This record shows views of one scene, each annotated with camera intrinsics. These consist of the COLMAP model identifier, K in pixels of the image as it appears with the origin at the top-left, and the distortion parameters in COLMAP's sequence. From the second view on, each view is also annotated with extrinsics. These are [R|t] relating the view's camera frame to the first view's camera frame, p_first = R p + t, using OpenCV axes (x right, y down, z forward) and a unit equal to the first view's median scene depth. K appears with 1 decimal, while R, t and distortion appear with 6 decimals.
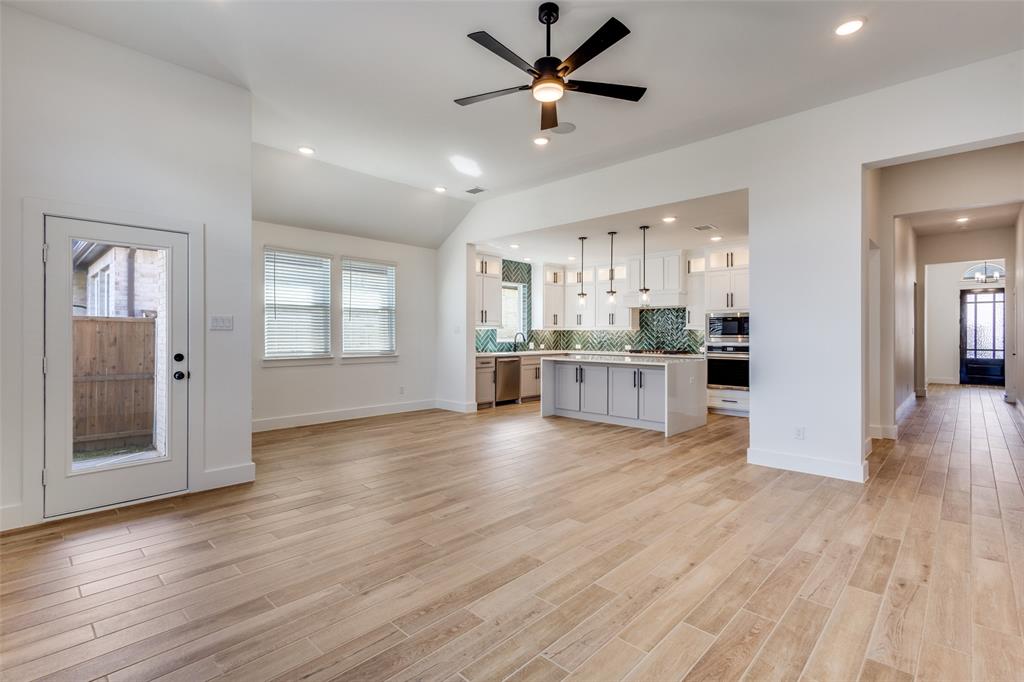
lens RADIAL K [[471.9, 0, 503.1], [0, 471.9, 337.1], [0, 0, 1]] dist [0.009614, -0.002392]
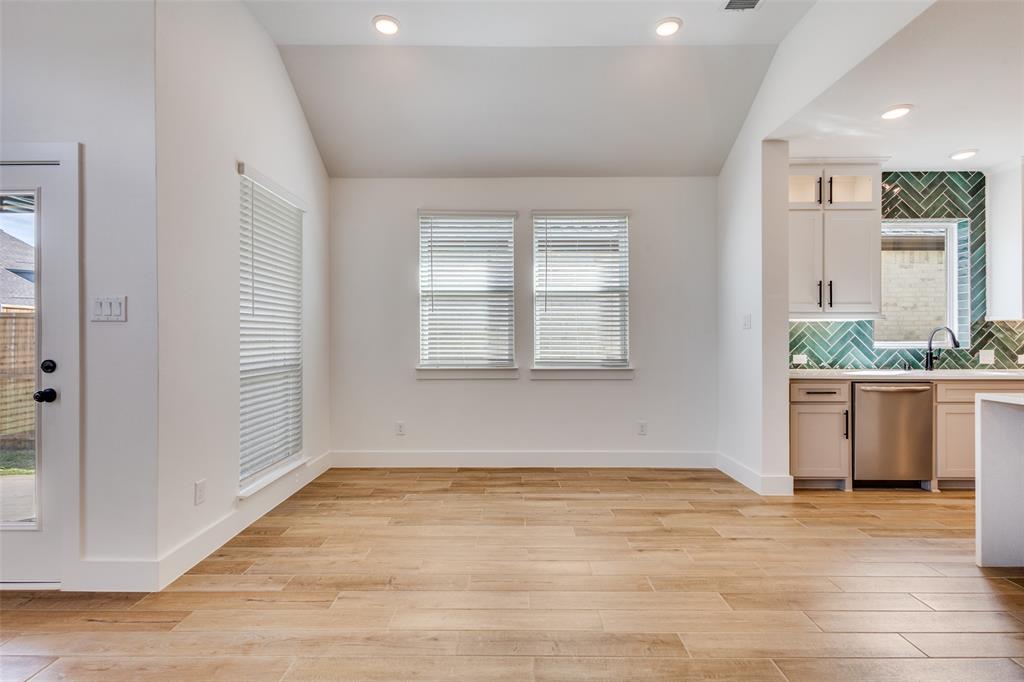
lens RADIAL K [[471.9, 0, 505.2], [0, 471.9, 337.2], [0, 0, 1]] dist [0.009614, -0.002392]
pose [[0.693433, -0.005960, -0.720497, 0.085551], [-0.000660, 0.999960, -0.008907, 0.004883], [0.720521, 0.006652, 0.693401, 0.467781]]
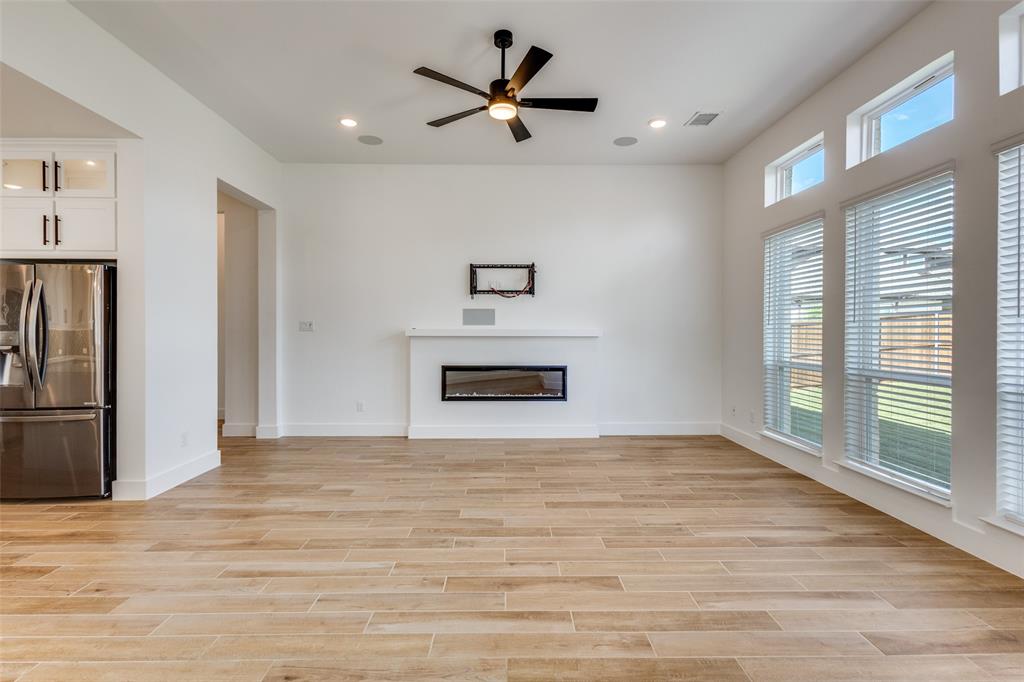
lens RADIAL K [[471.9, 0, 512.5], [0, 471.9, 339.7], [0, 0, 1]] dist [0.009614, -0.002392]
pose [[-0.713233, -0.014965, 0.700768, -0.265225], [-0.001452, 0.999801, 0.019872, -0.005146], [-0.700926, 0.013156, -0.713113, 0.679476]]
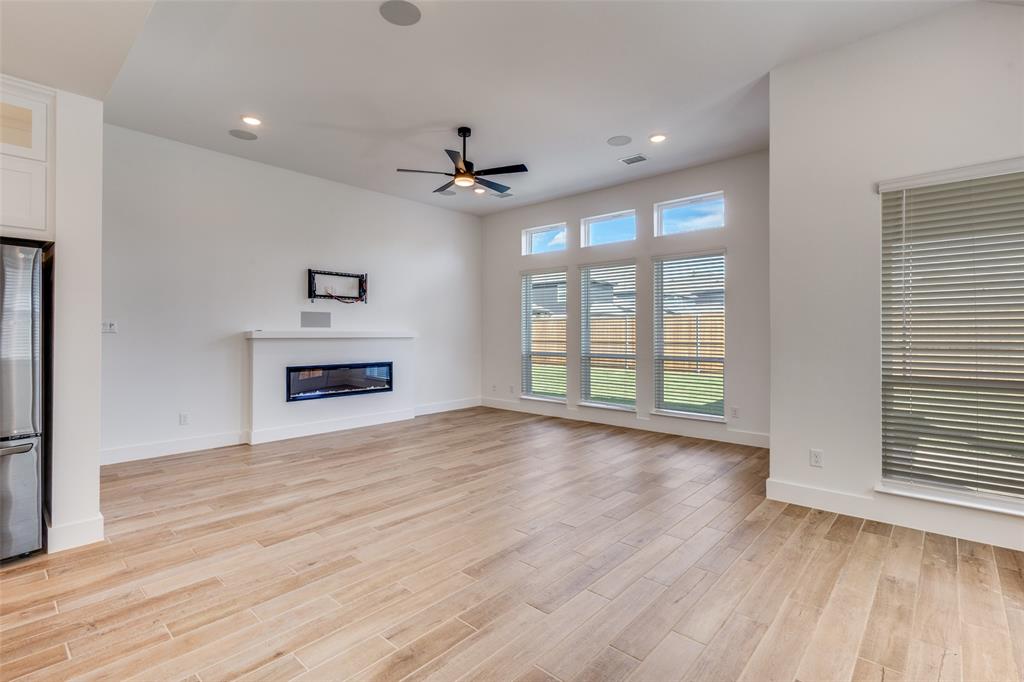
lens RADIAL K [[471.9, 0, 514.5], [0, 471.9, 333.5], [0, 0, 1]] dist [0.009614, -0.002392]
pose [[-0.999124, -0.004337, -0.041631, -0.001752], [-0.004517, 0.999981, 0.004233, -0.007892], [0.041612, 0.004417, -0.999124, 0.994496]]
